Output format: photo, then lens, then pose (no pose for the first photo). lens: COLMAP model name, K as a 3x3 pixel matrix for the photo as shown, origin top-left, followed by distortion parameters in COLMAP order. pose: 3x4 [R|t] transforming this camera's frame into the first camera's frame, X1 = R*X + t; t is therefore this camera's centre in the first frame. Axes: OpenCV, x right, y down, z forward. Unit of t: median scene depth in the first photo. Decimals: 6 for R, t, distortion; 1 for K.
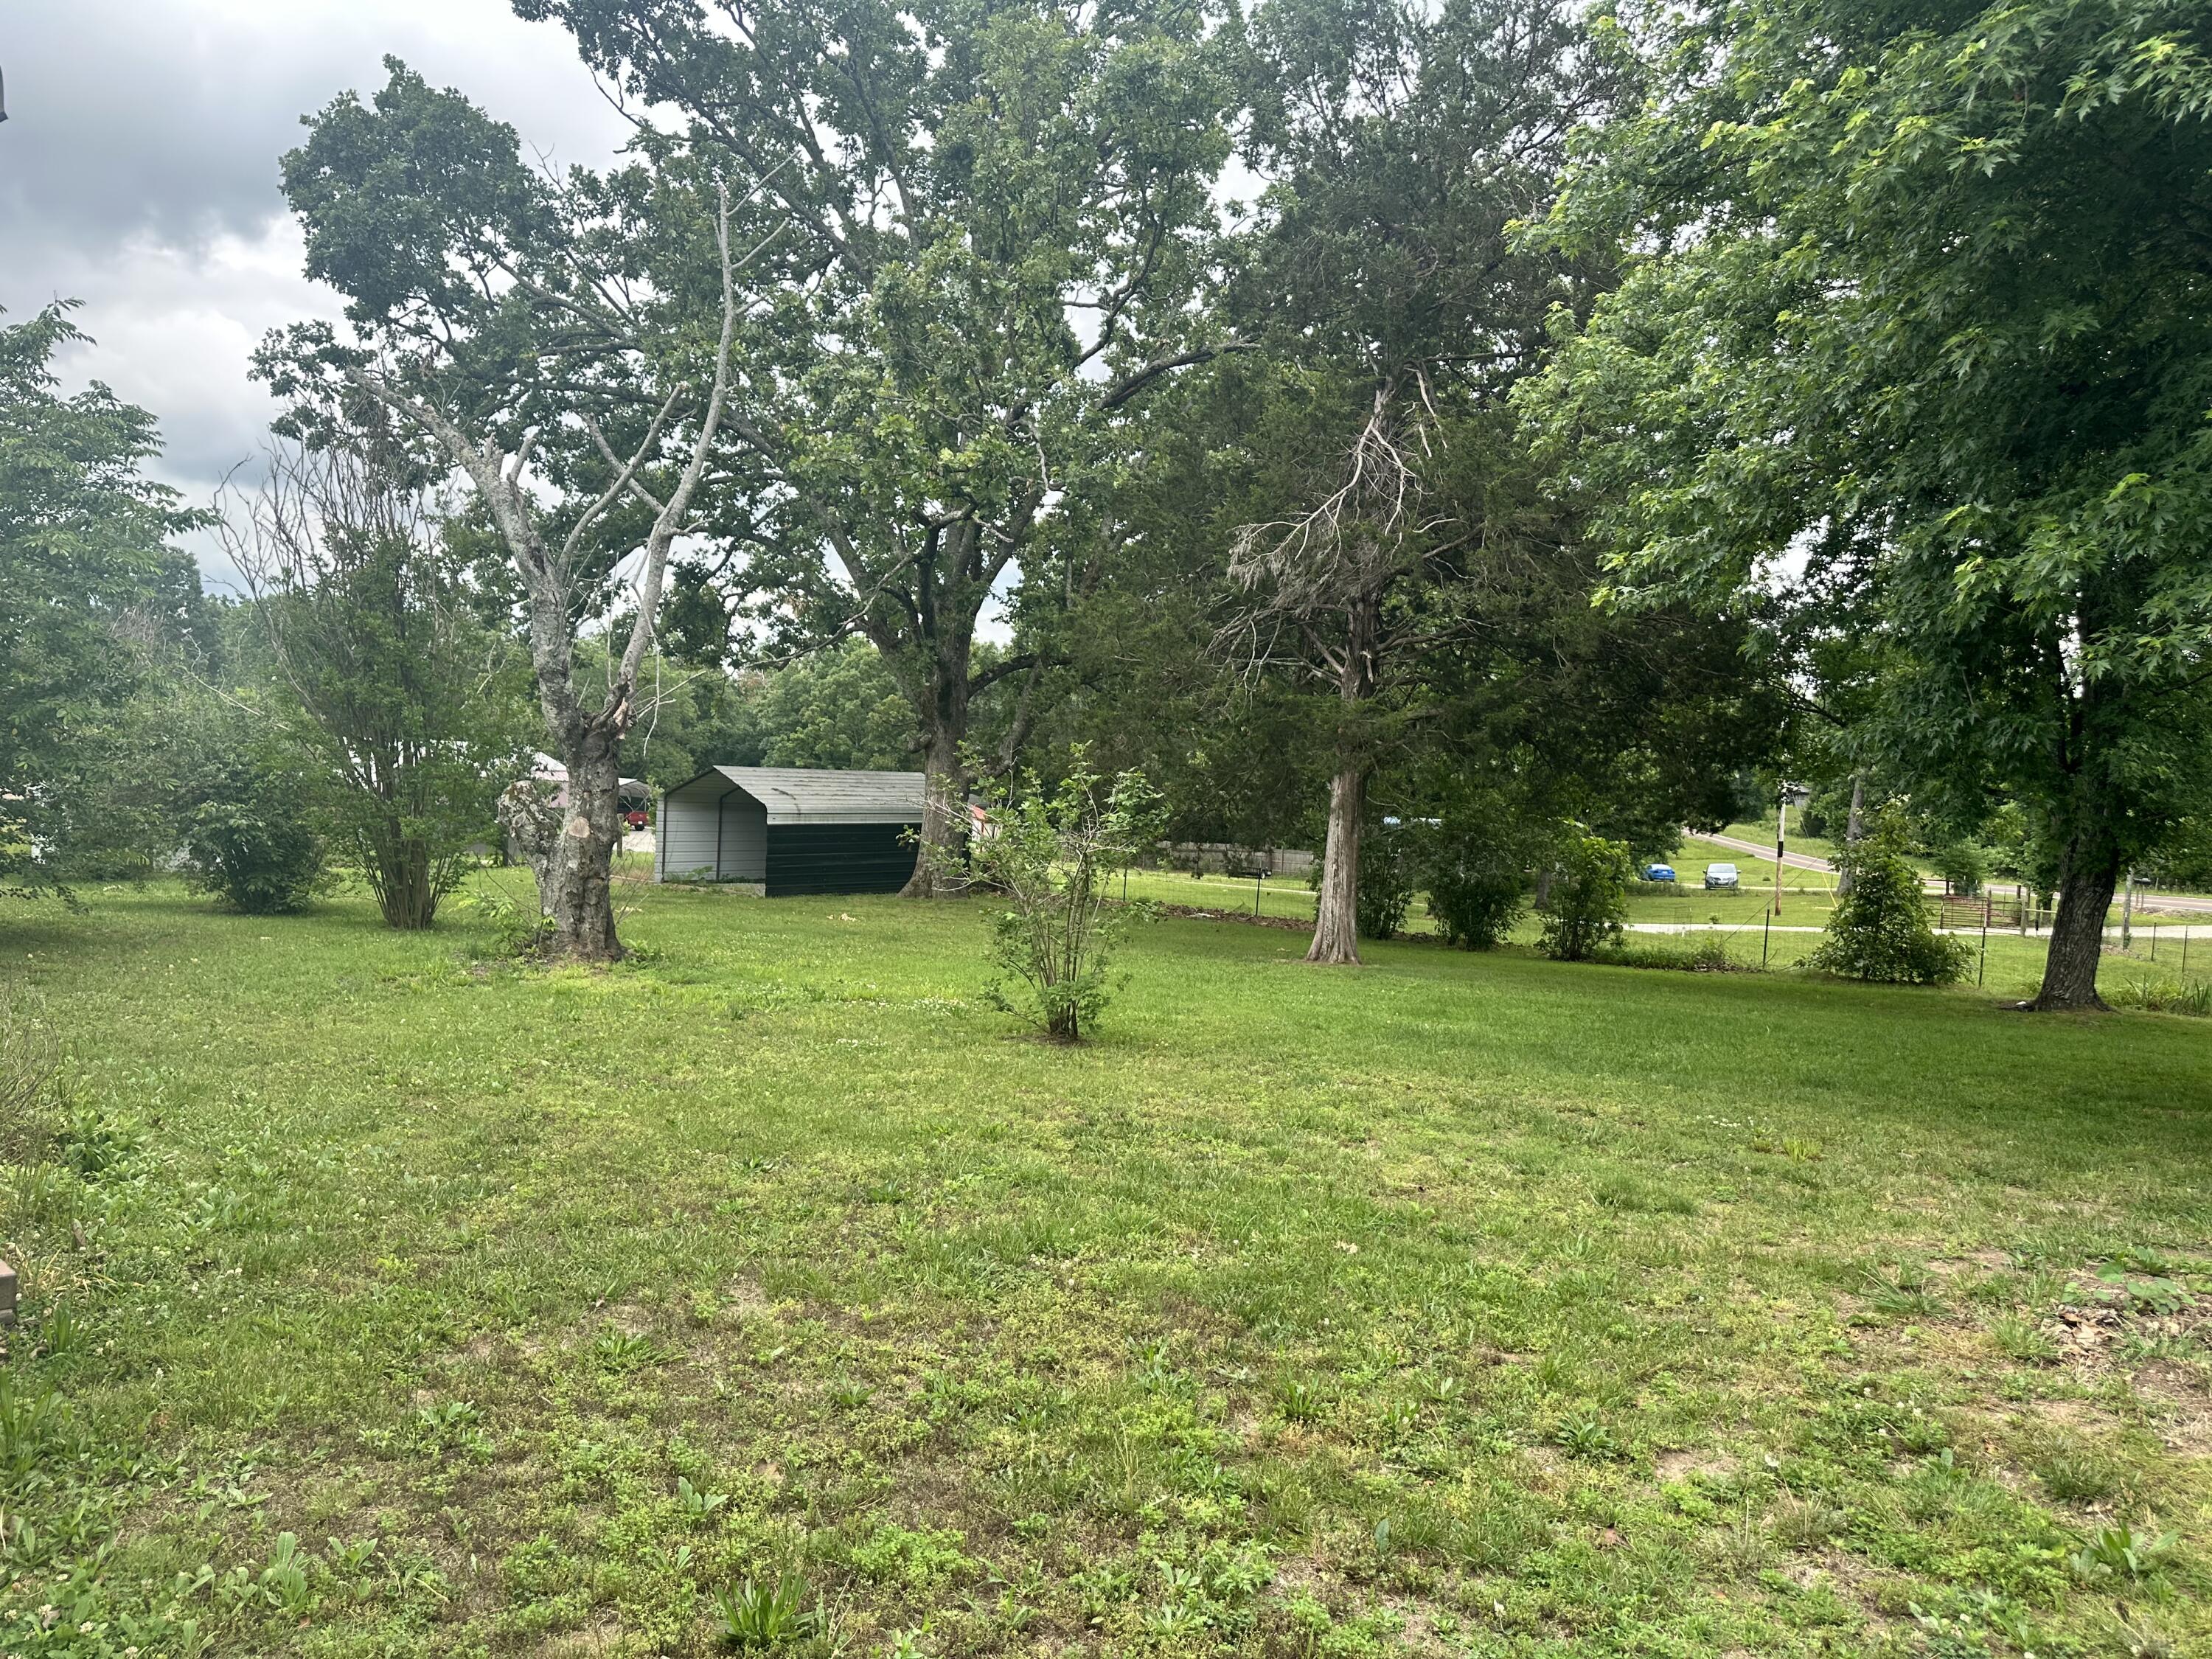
lens RADIAL K [[1541.1, 0, 1103.4], [0, 1541.1, 838.6], [0, 0, 1]] dist [0.061358, -0.071063]
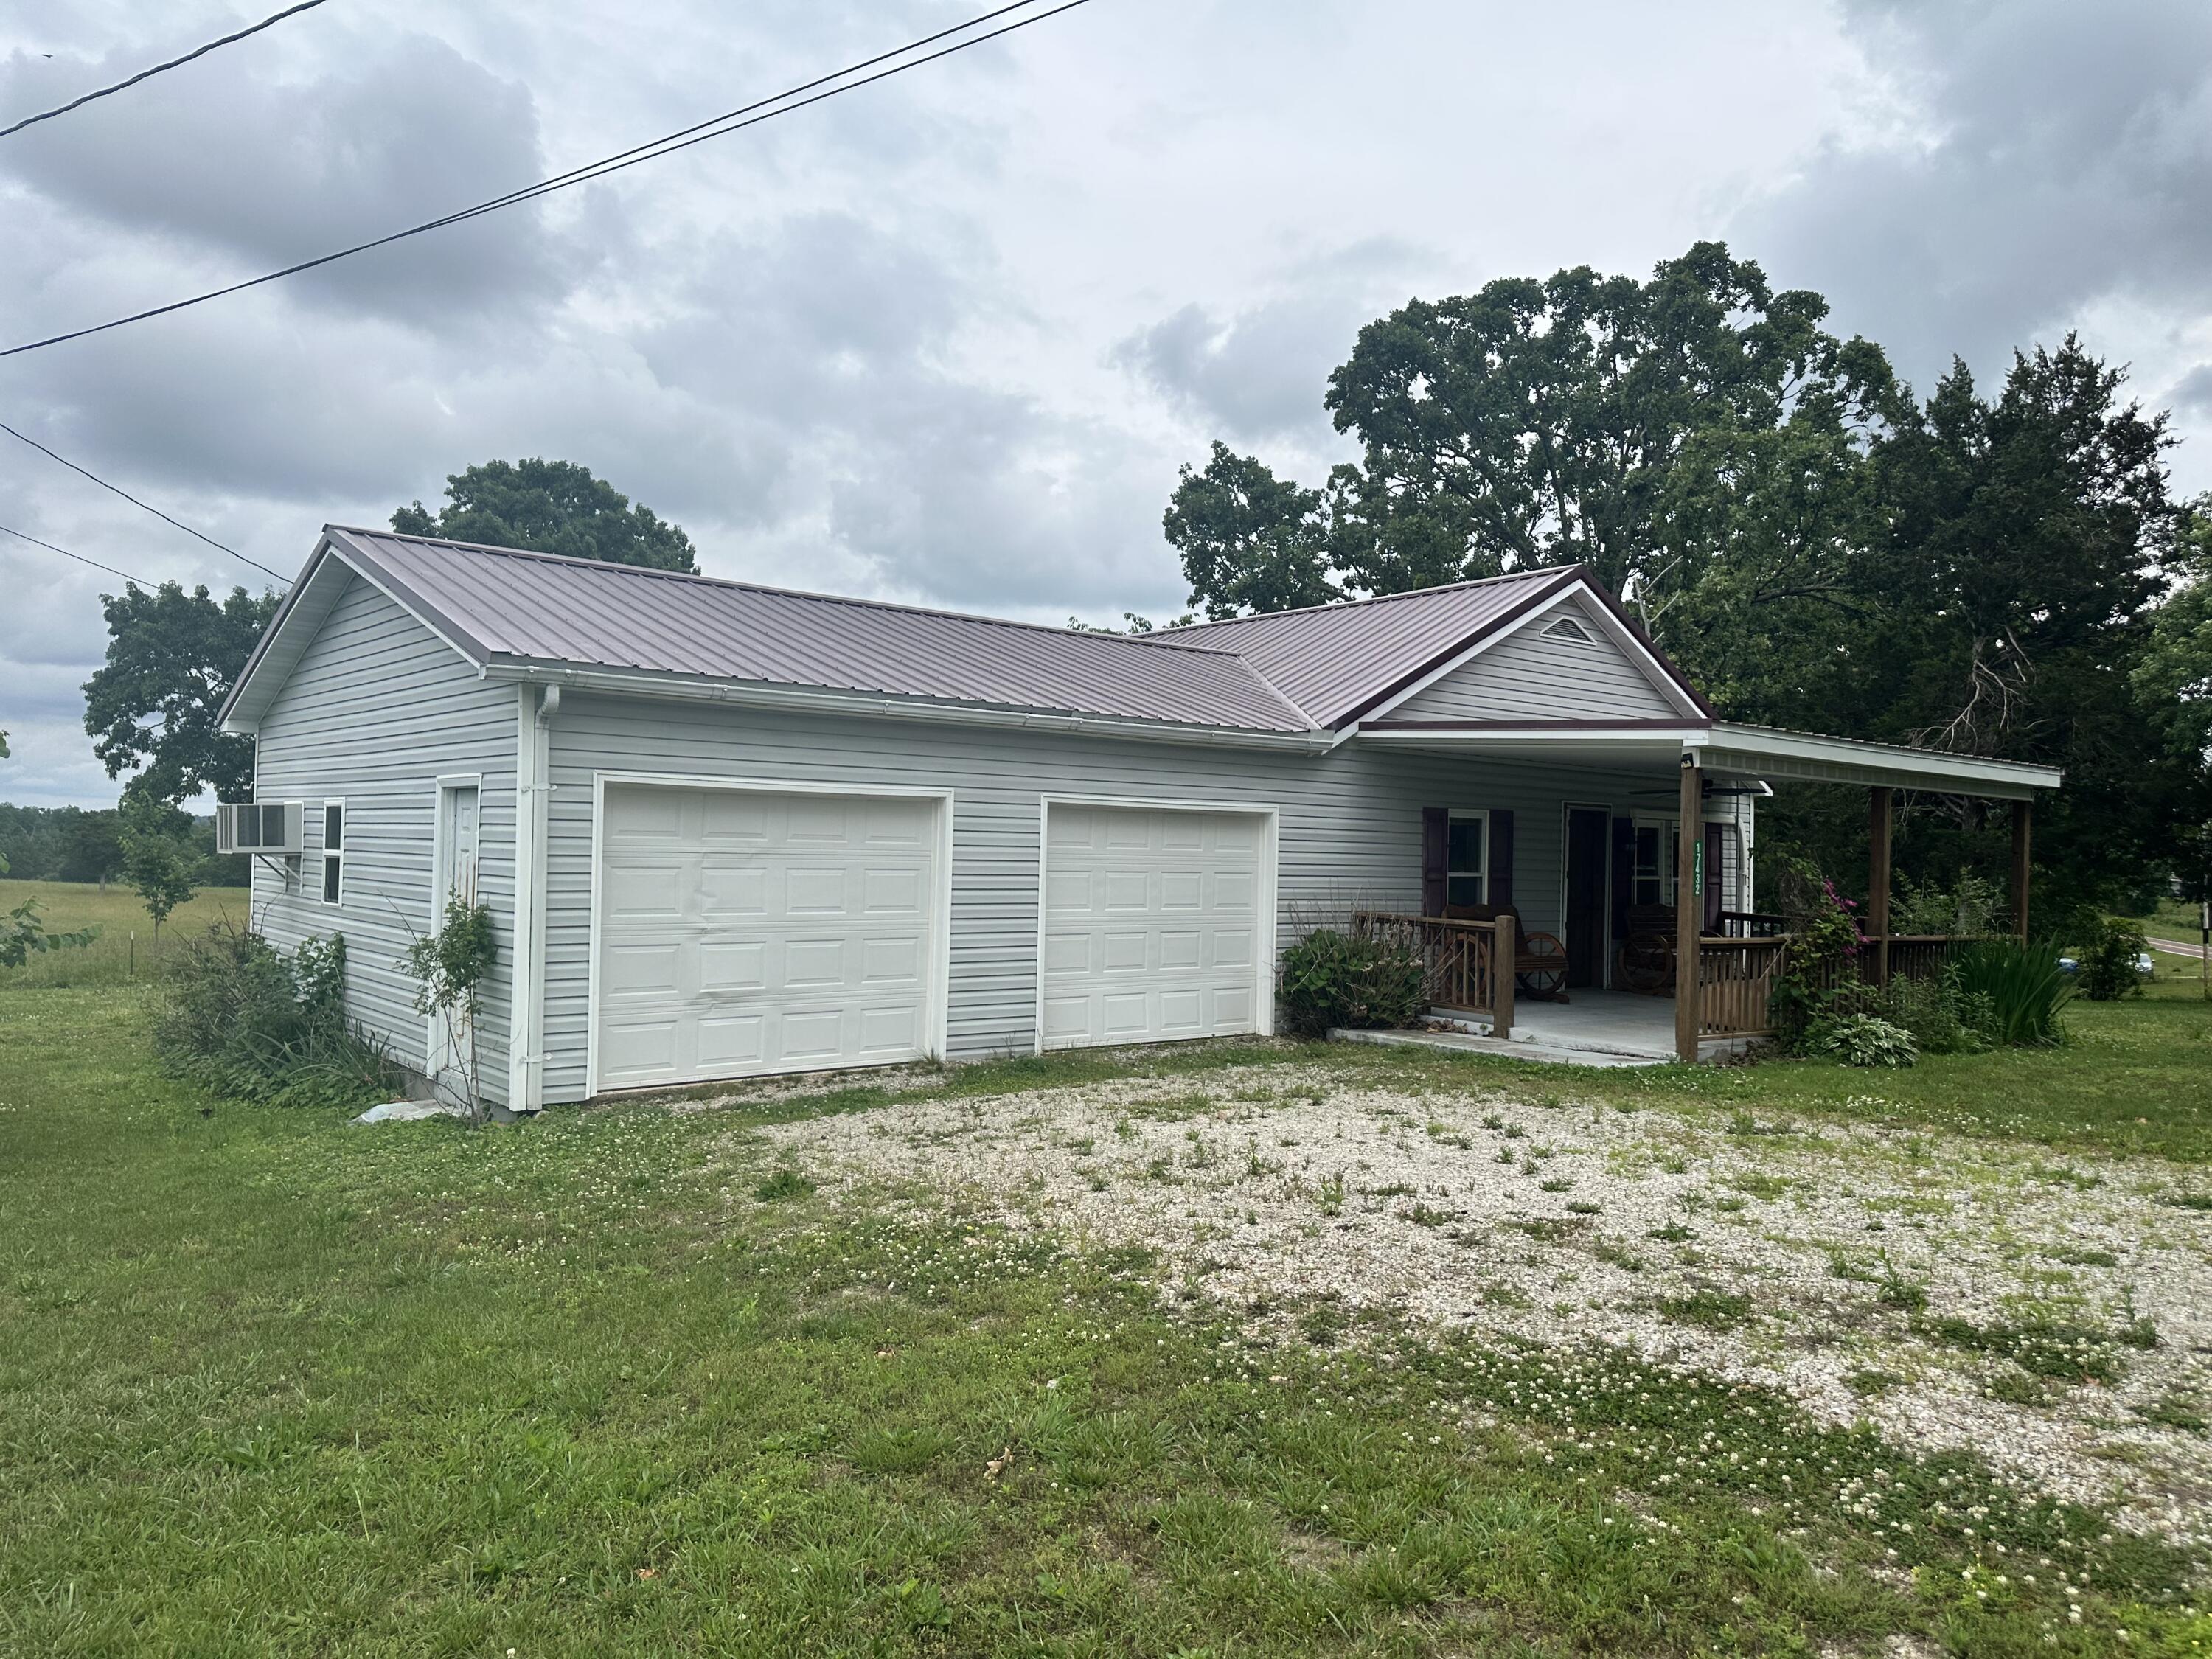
lens RADIAL K [[1541.1, 0, 1098.2], [0, 1541.1, 837.6], [0, 0, 1]] dist [0.061358, -0.071063]
pose [[0.982071, -0.037549, -0.184732, -0.311351], [0.023653, 0.996762, -0.076857, 0.013829], [0.187020, 0.071109, 0.979779, -0.540904]]
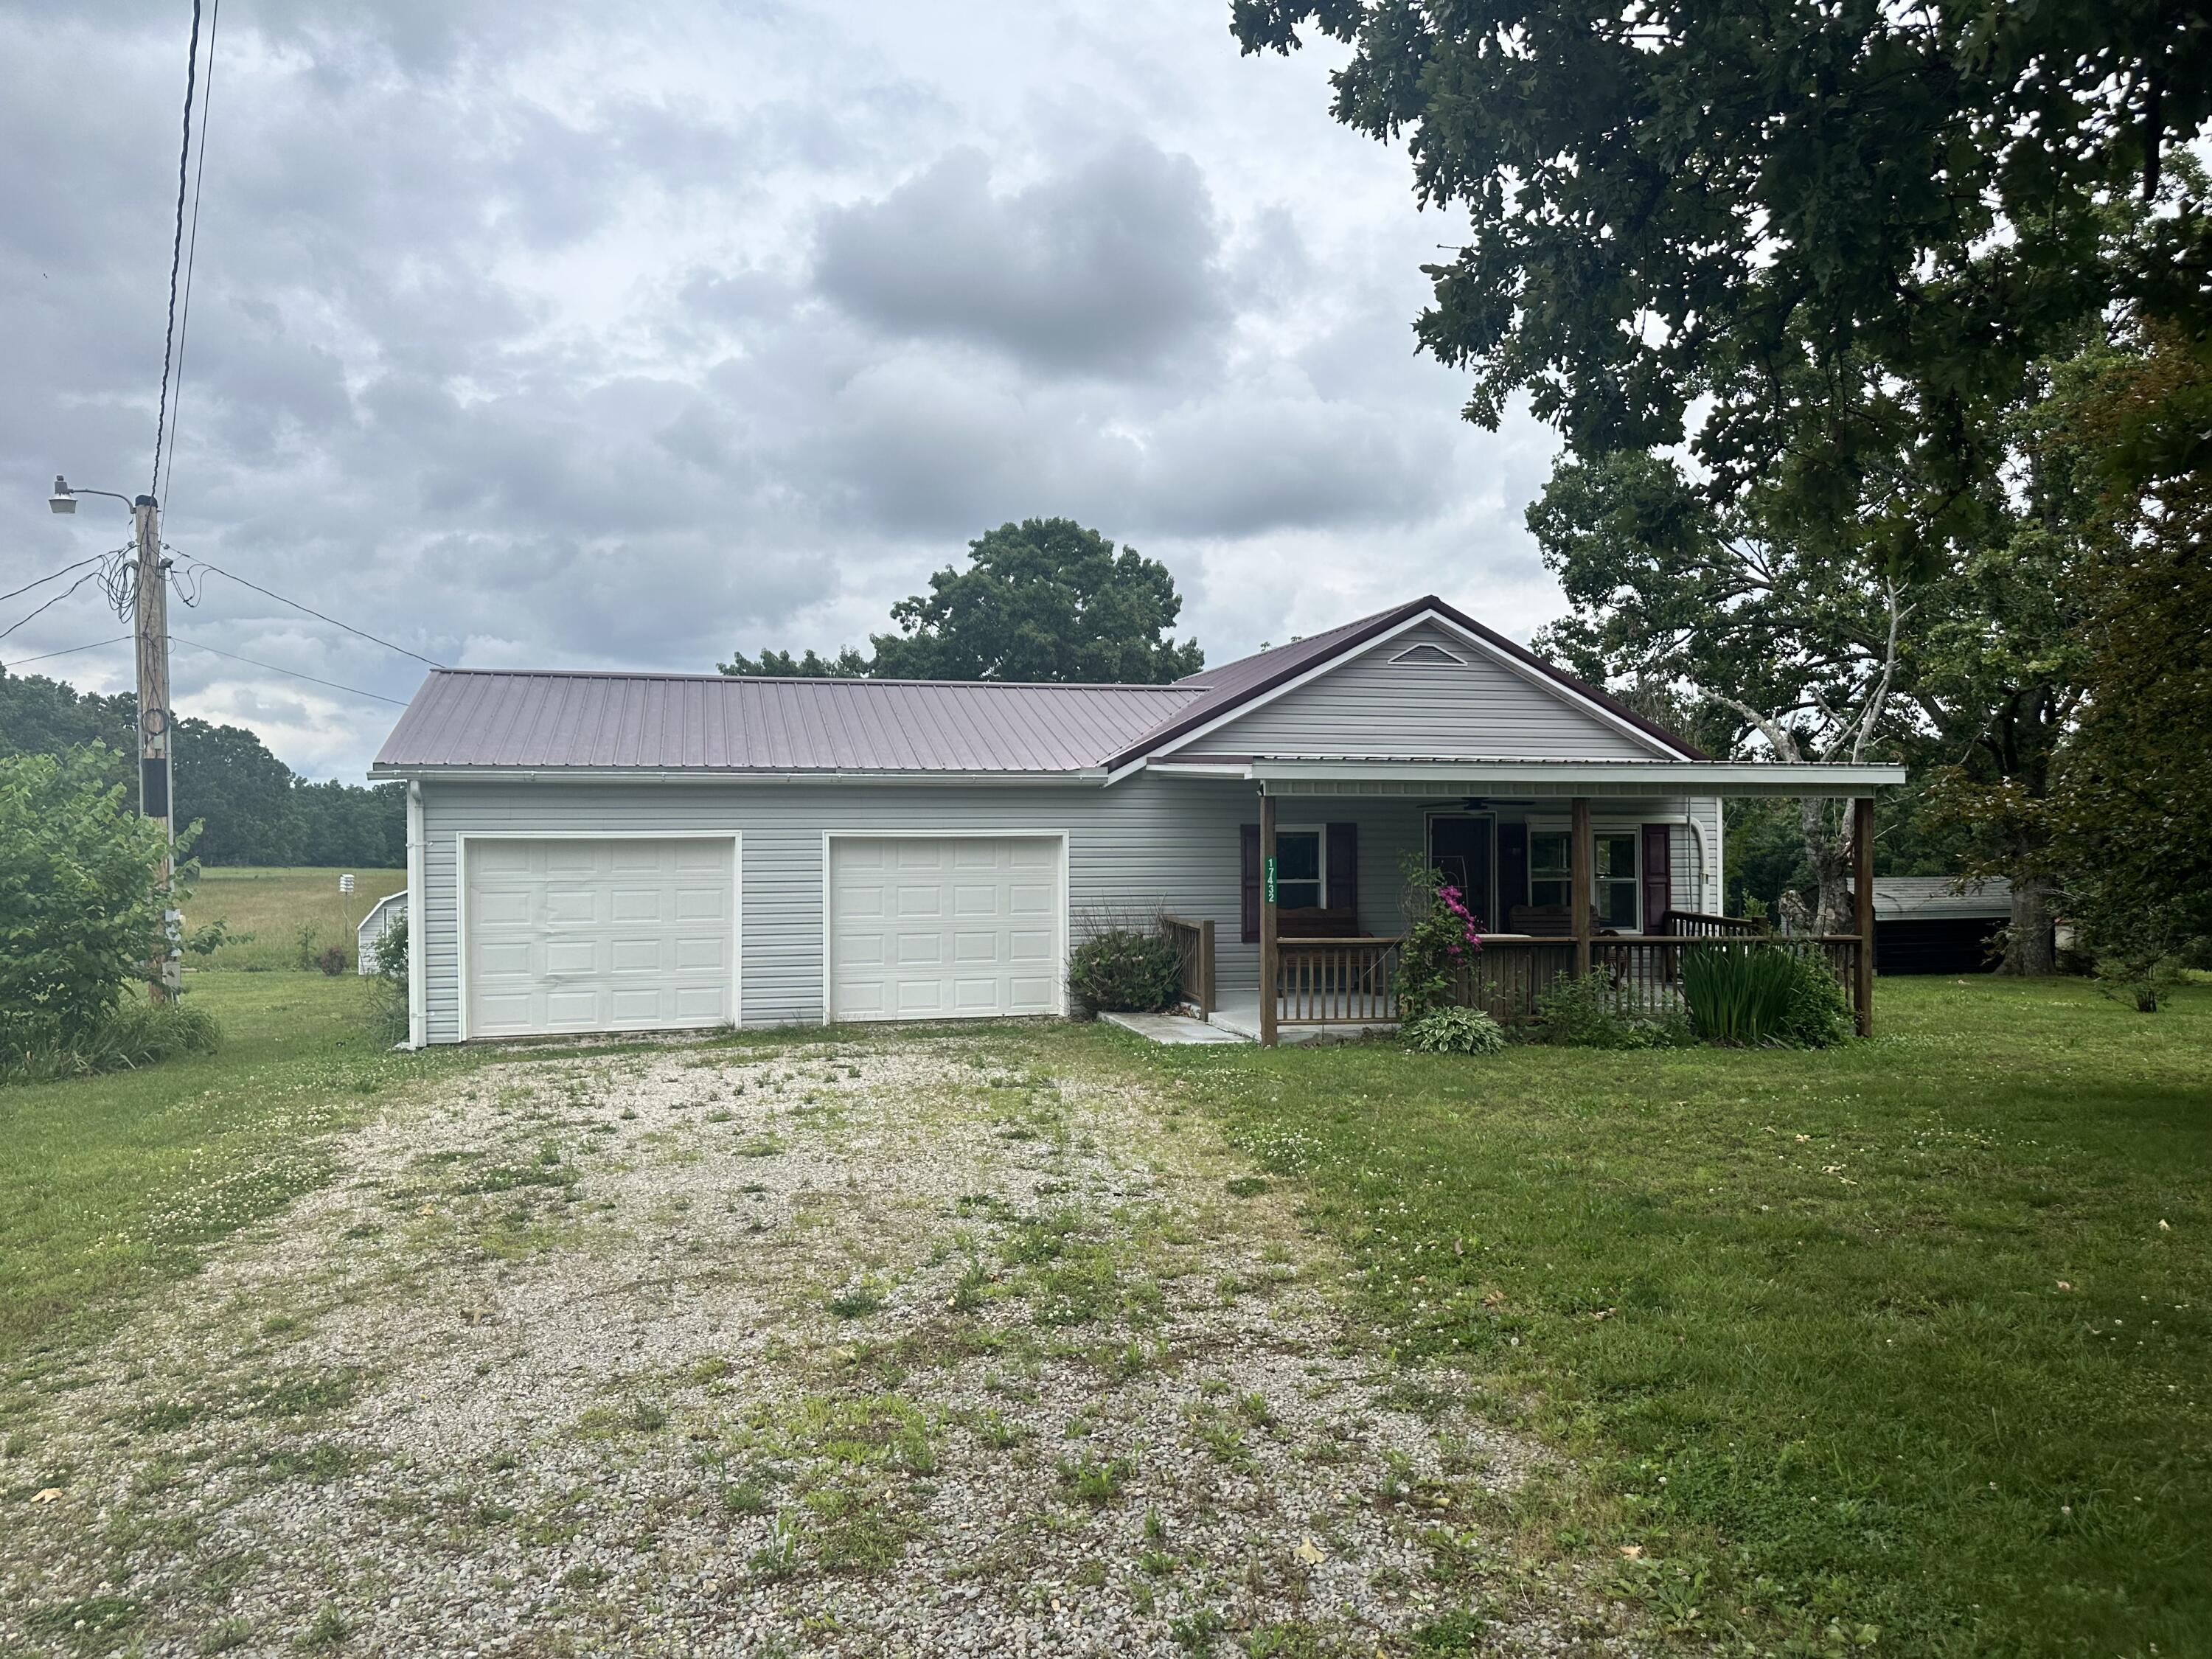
lens RADIAL K [[1541.1, 0, 1104.5], [0, 1541.1, 838.2], [0, 0, 1]] dist [0.061358, -0.071063]
pose [[0.813755, -0.060741, -0.578025, 0.021357], [0.017075, 0.996593, -0.080687, 0.019564], [0.580957, 0.055789, 0.812020, -0.531465]]
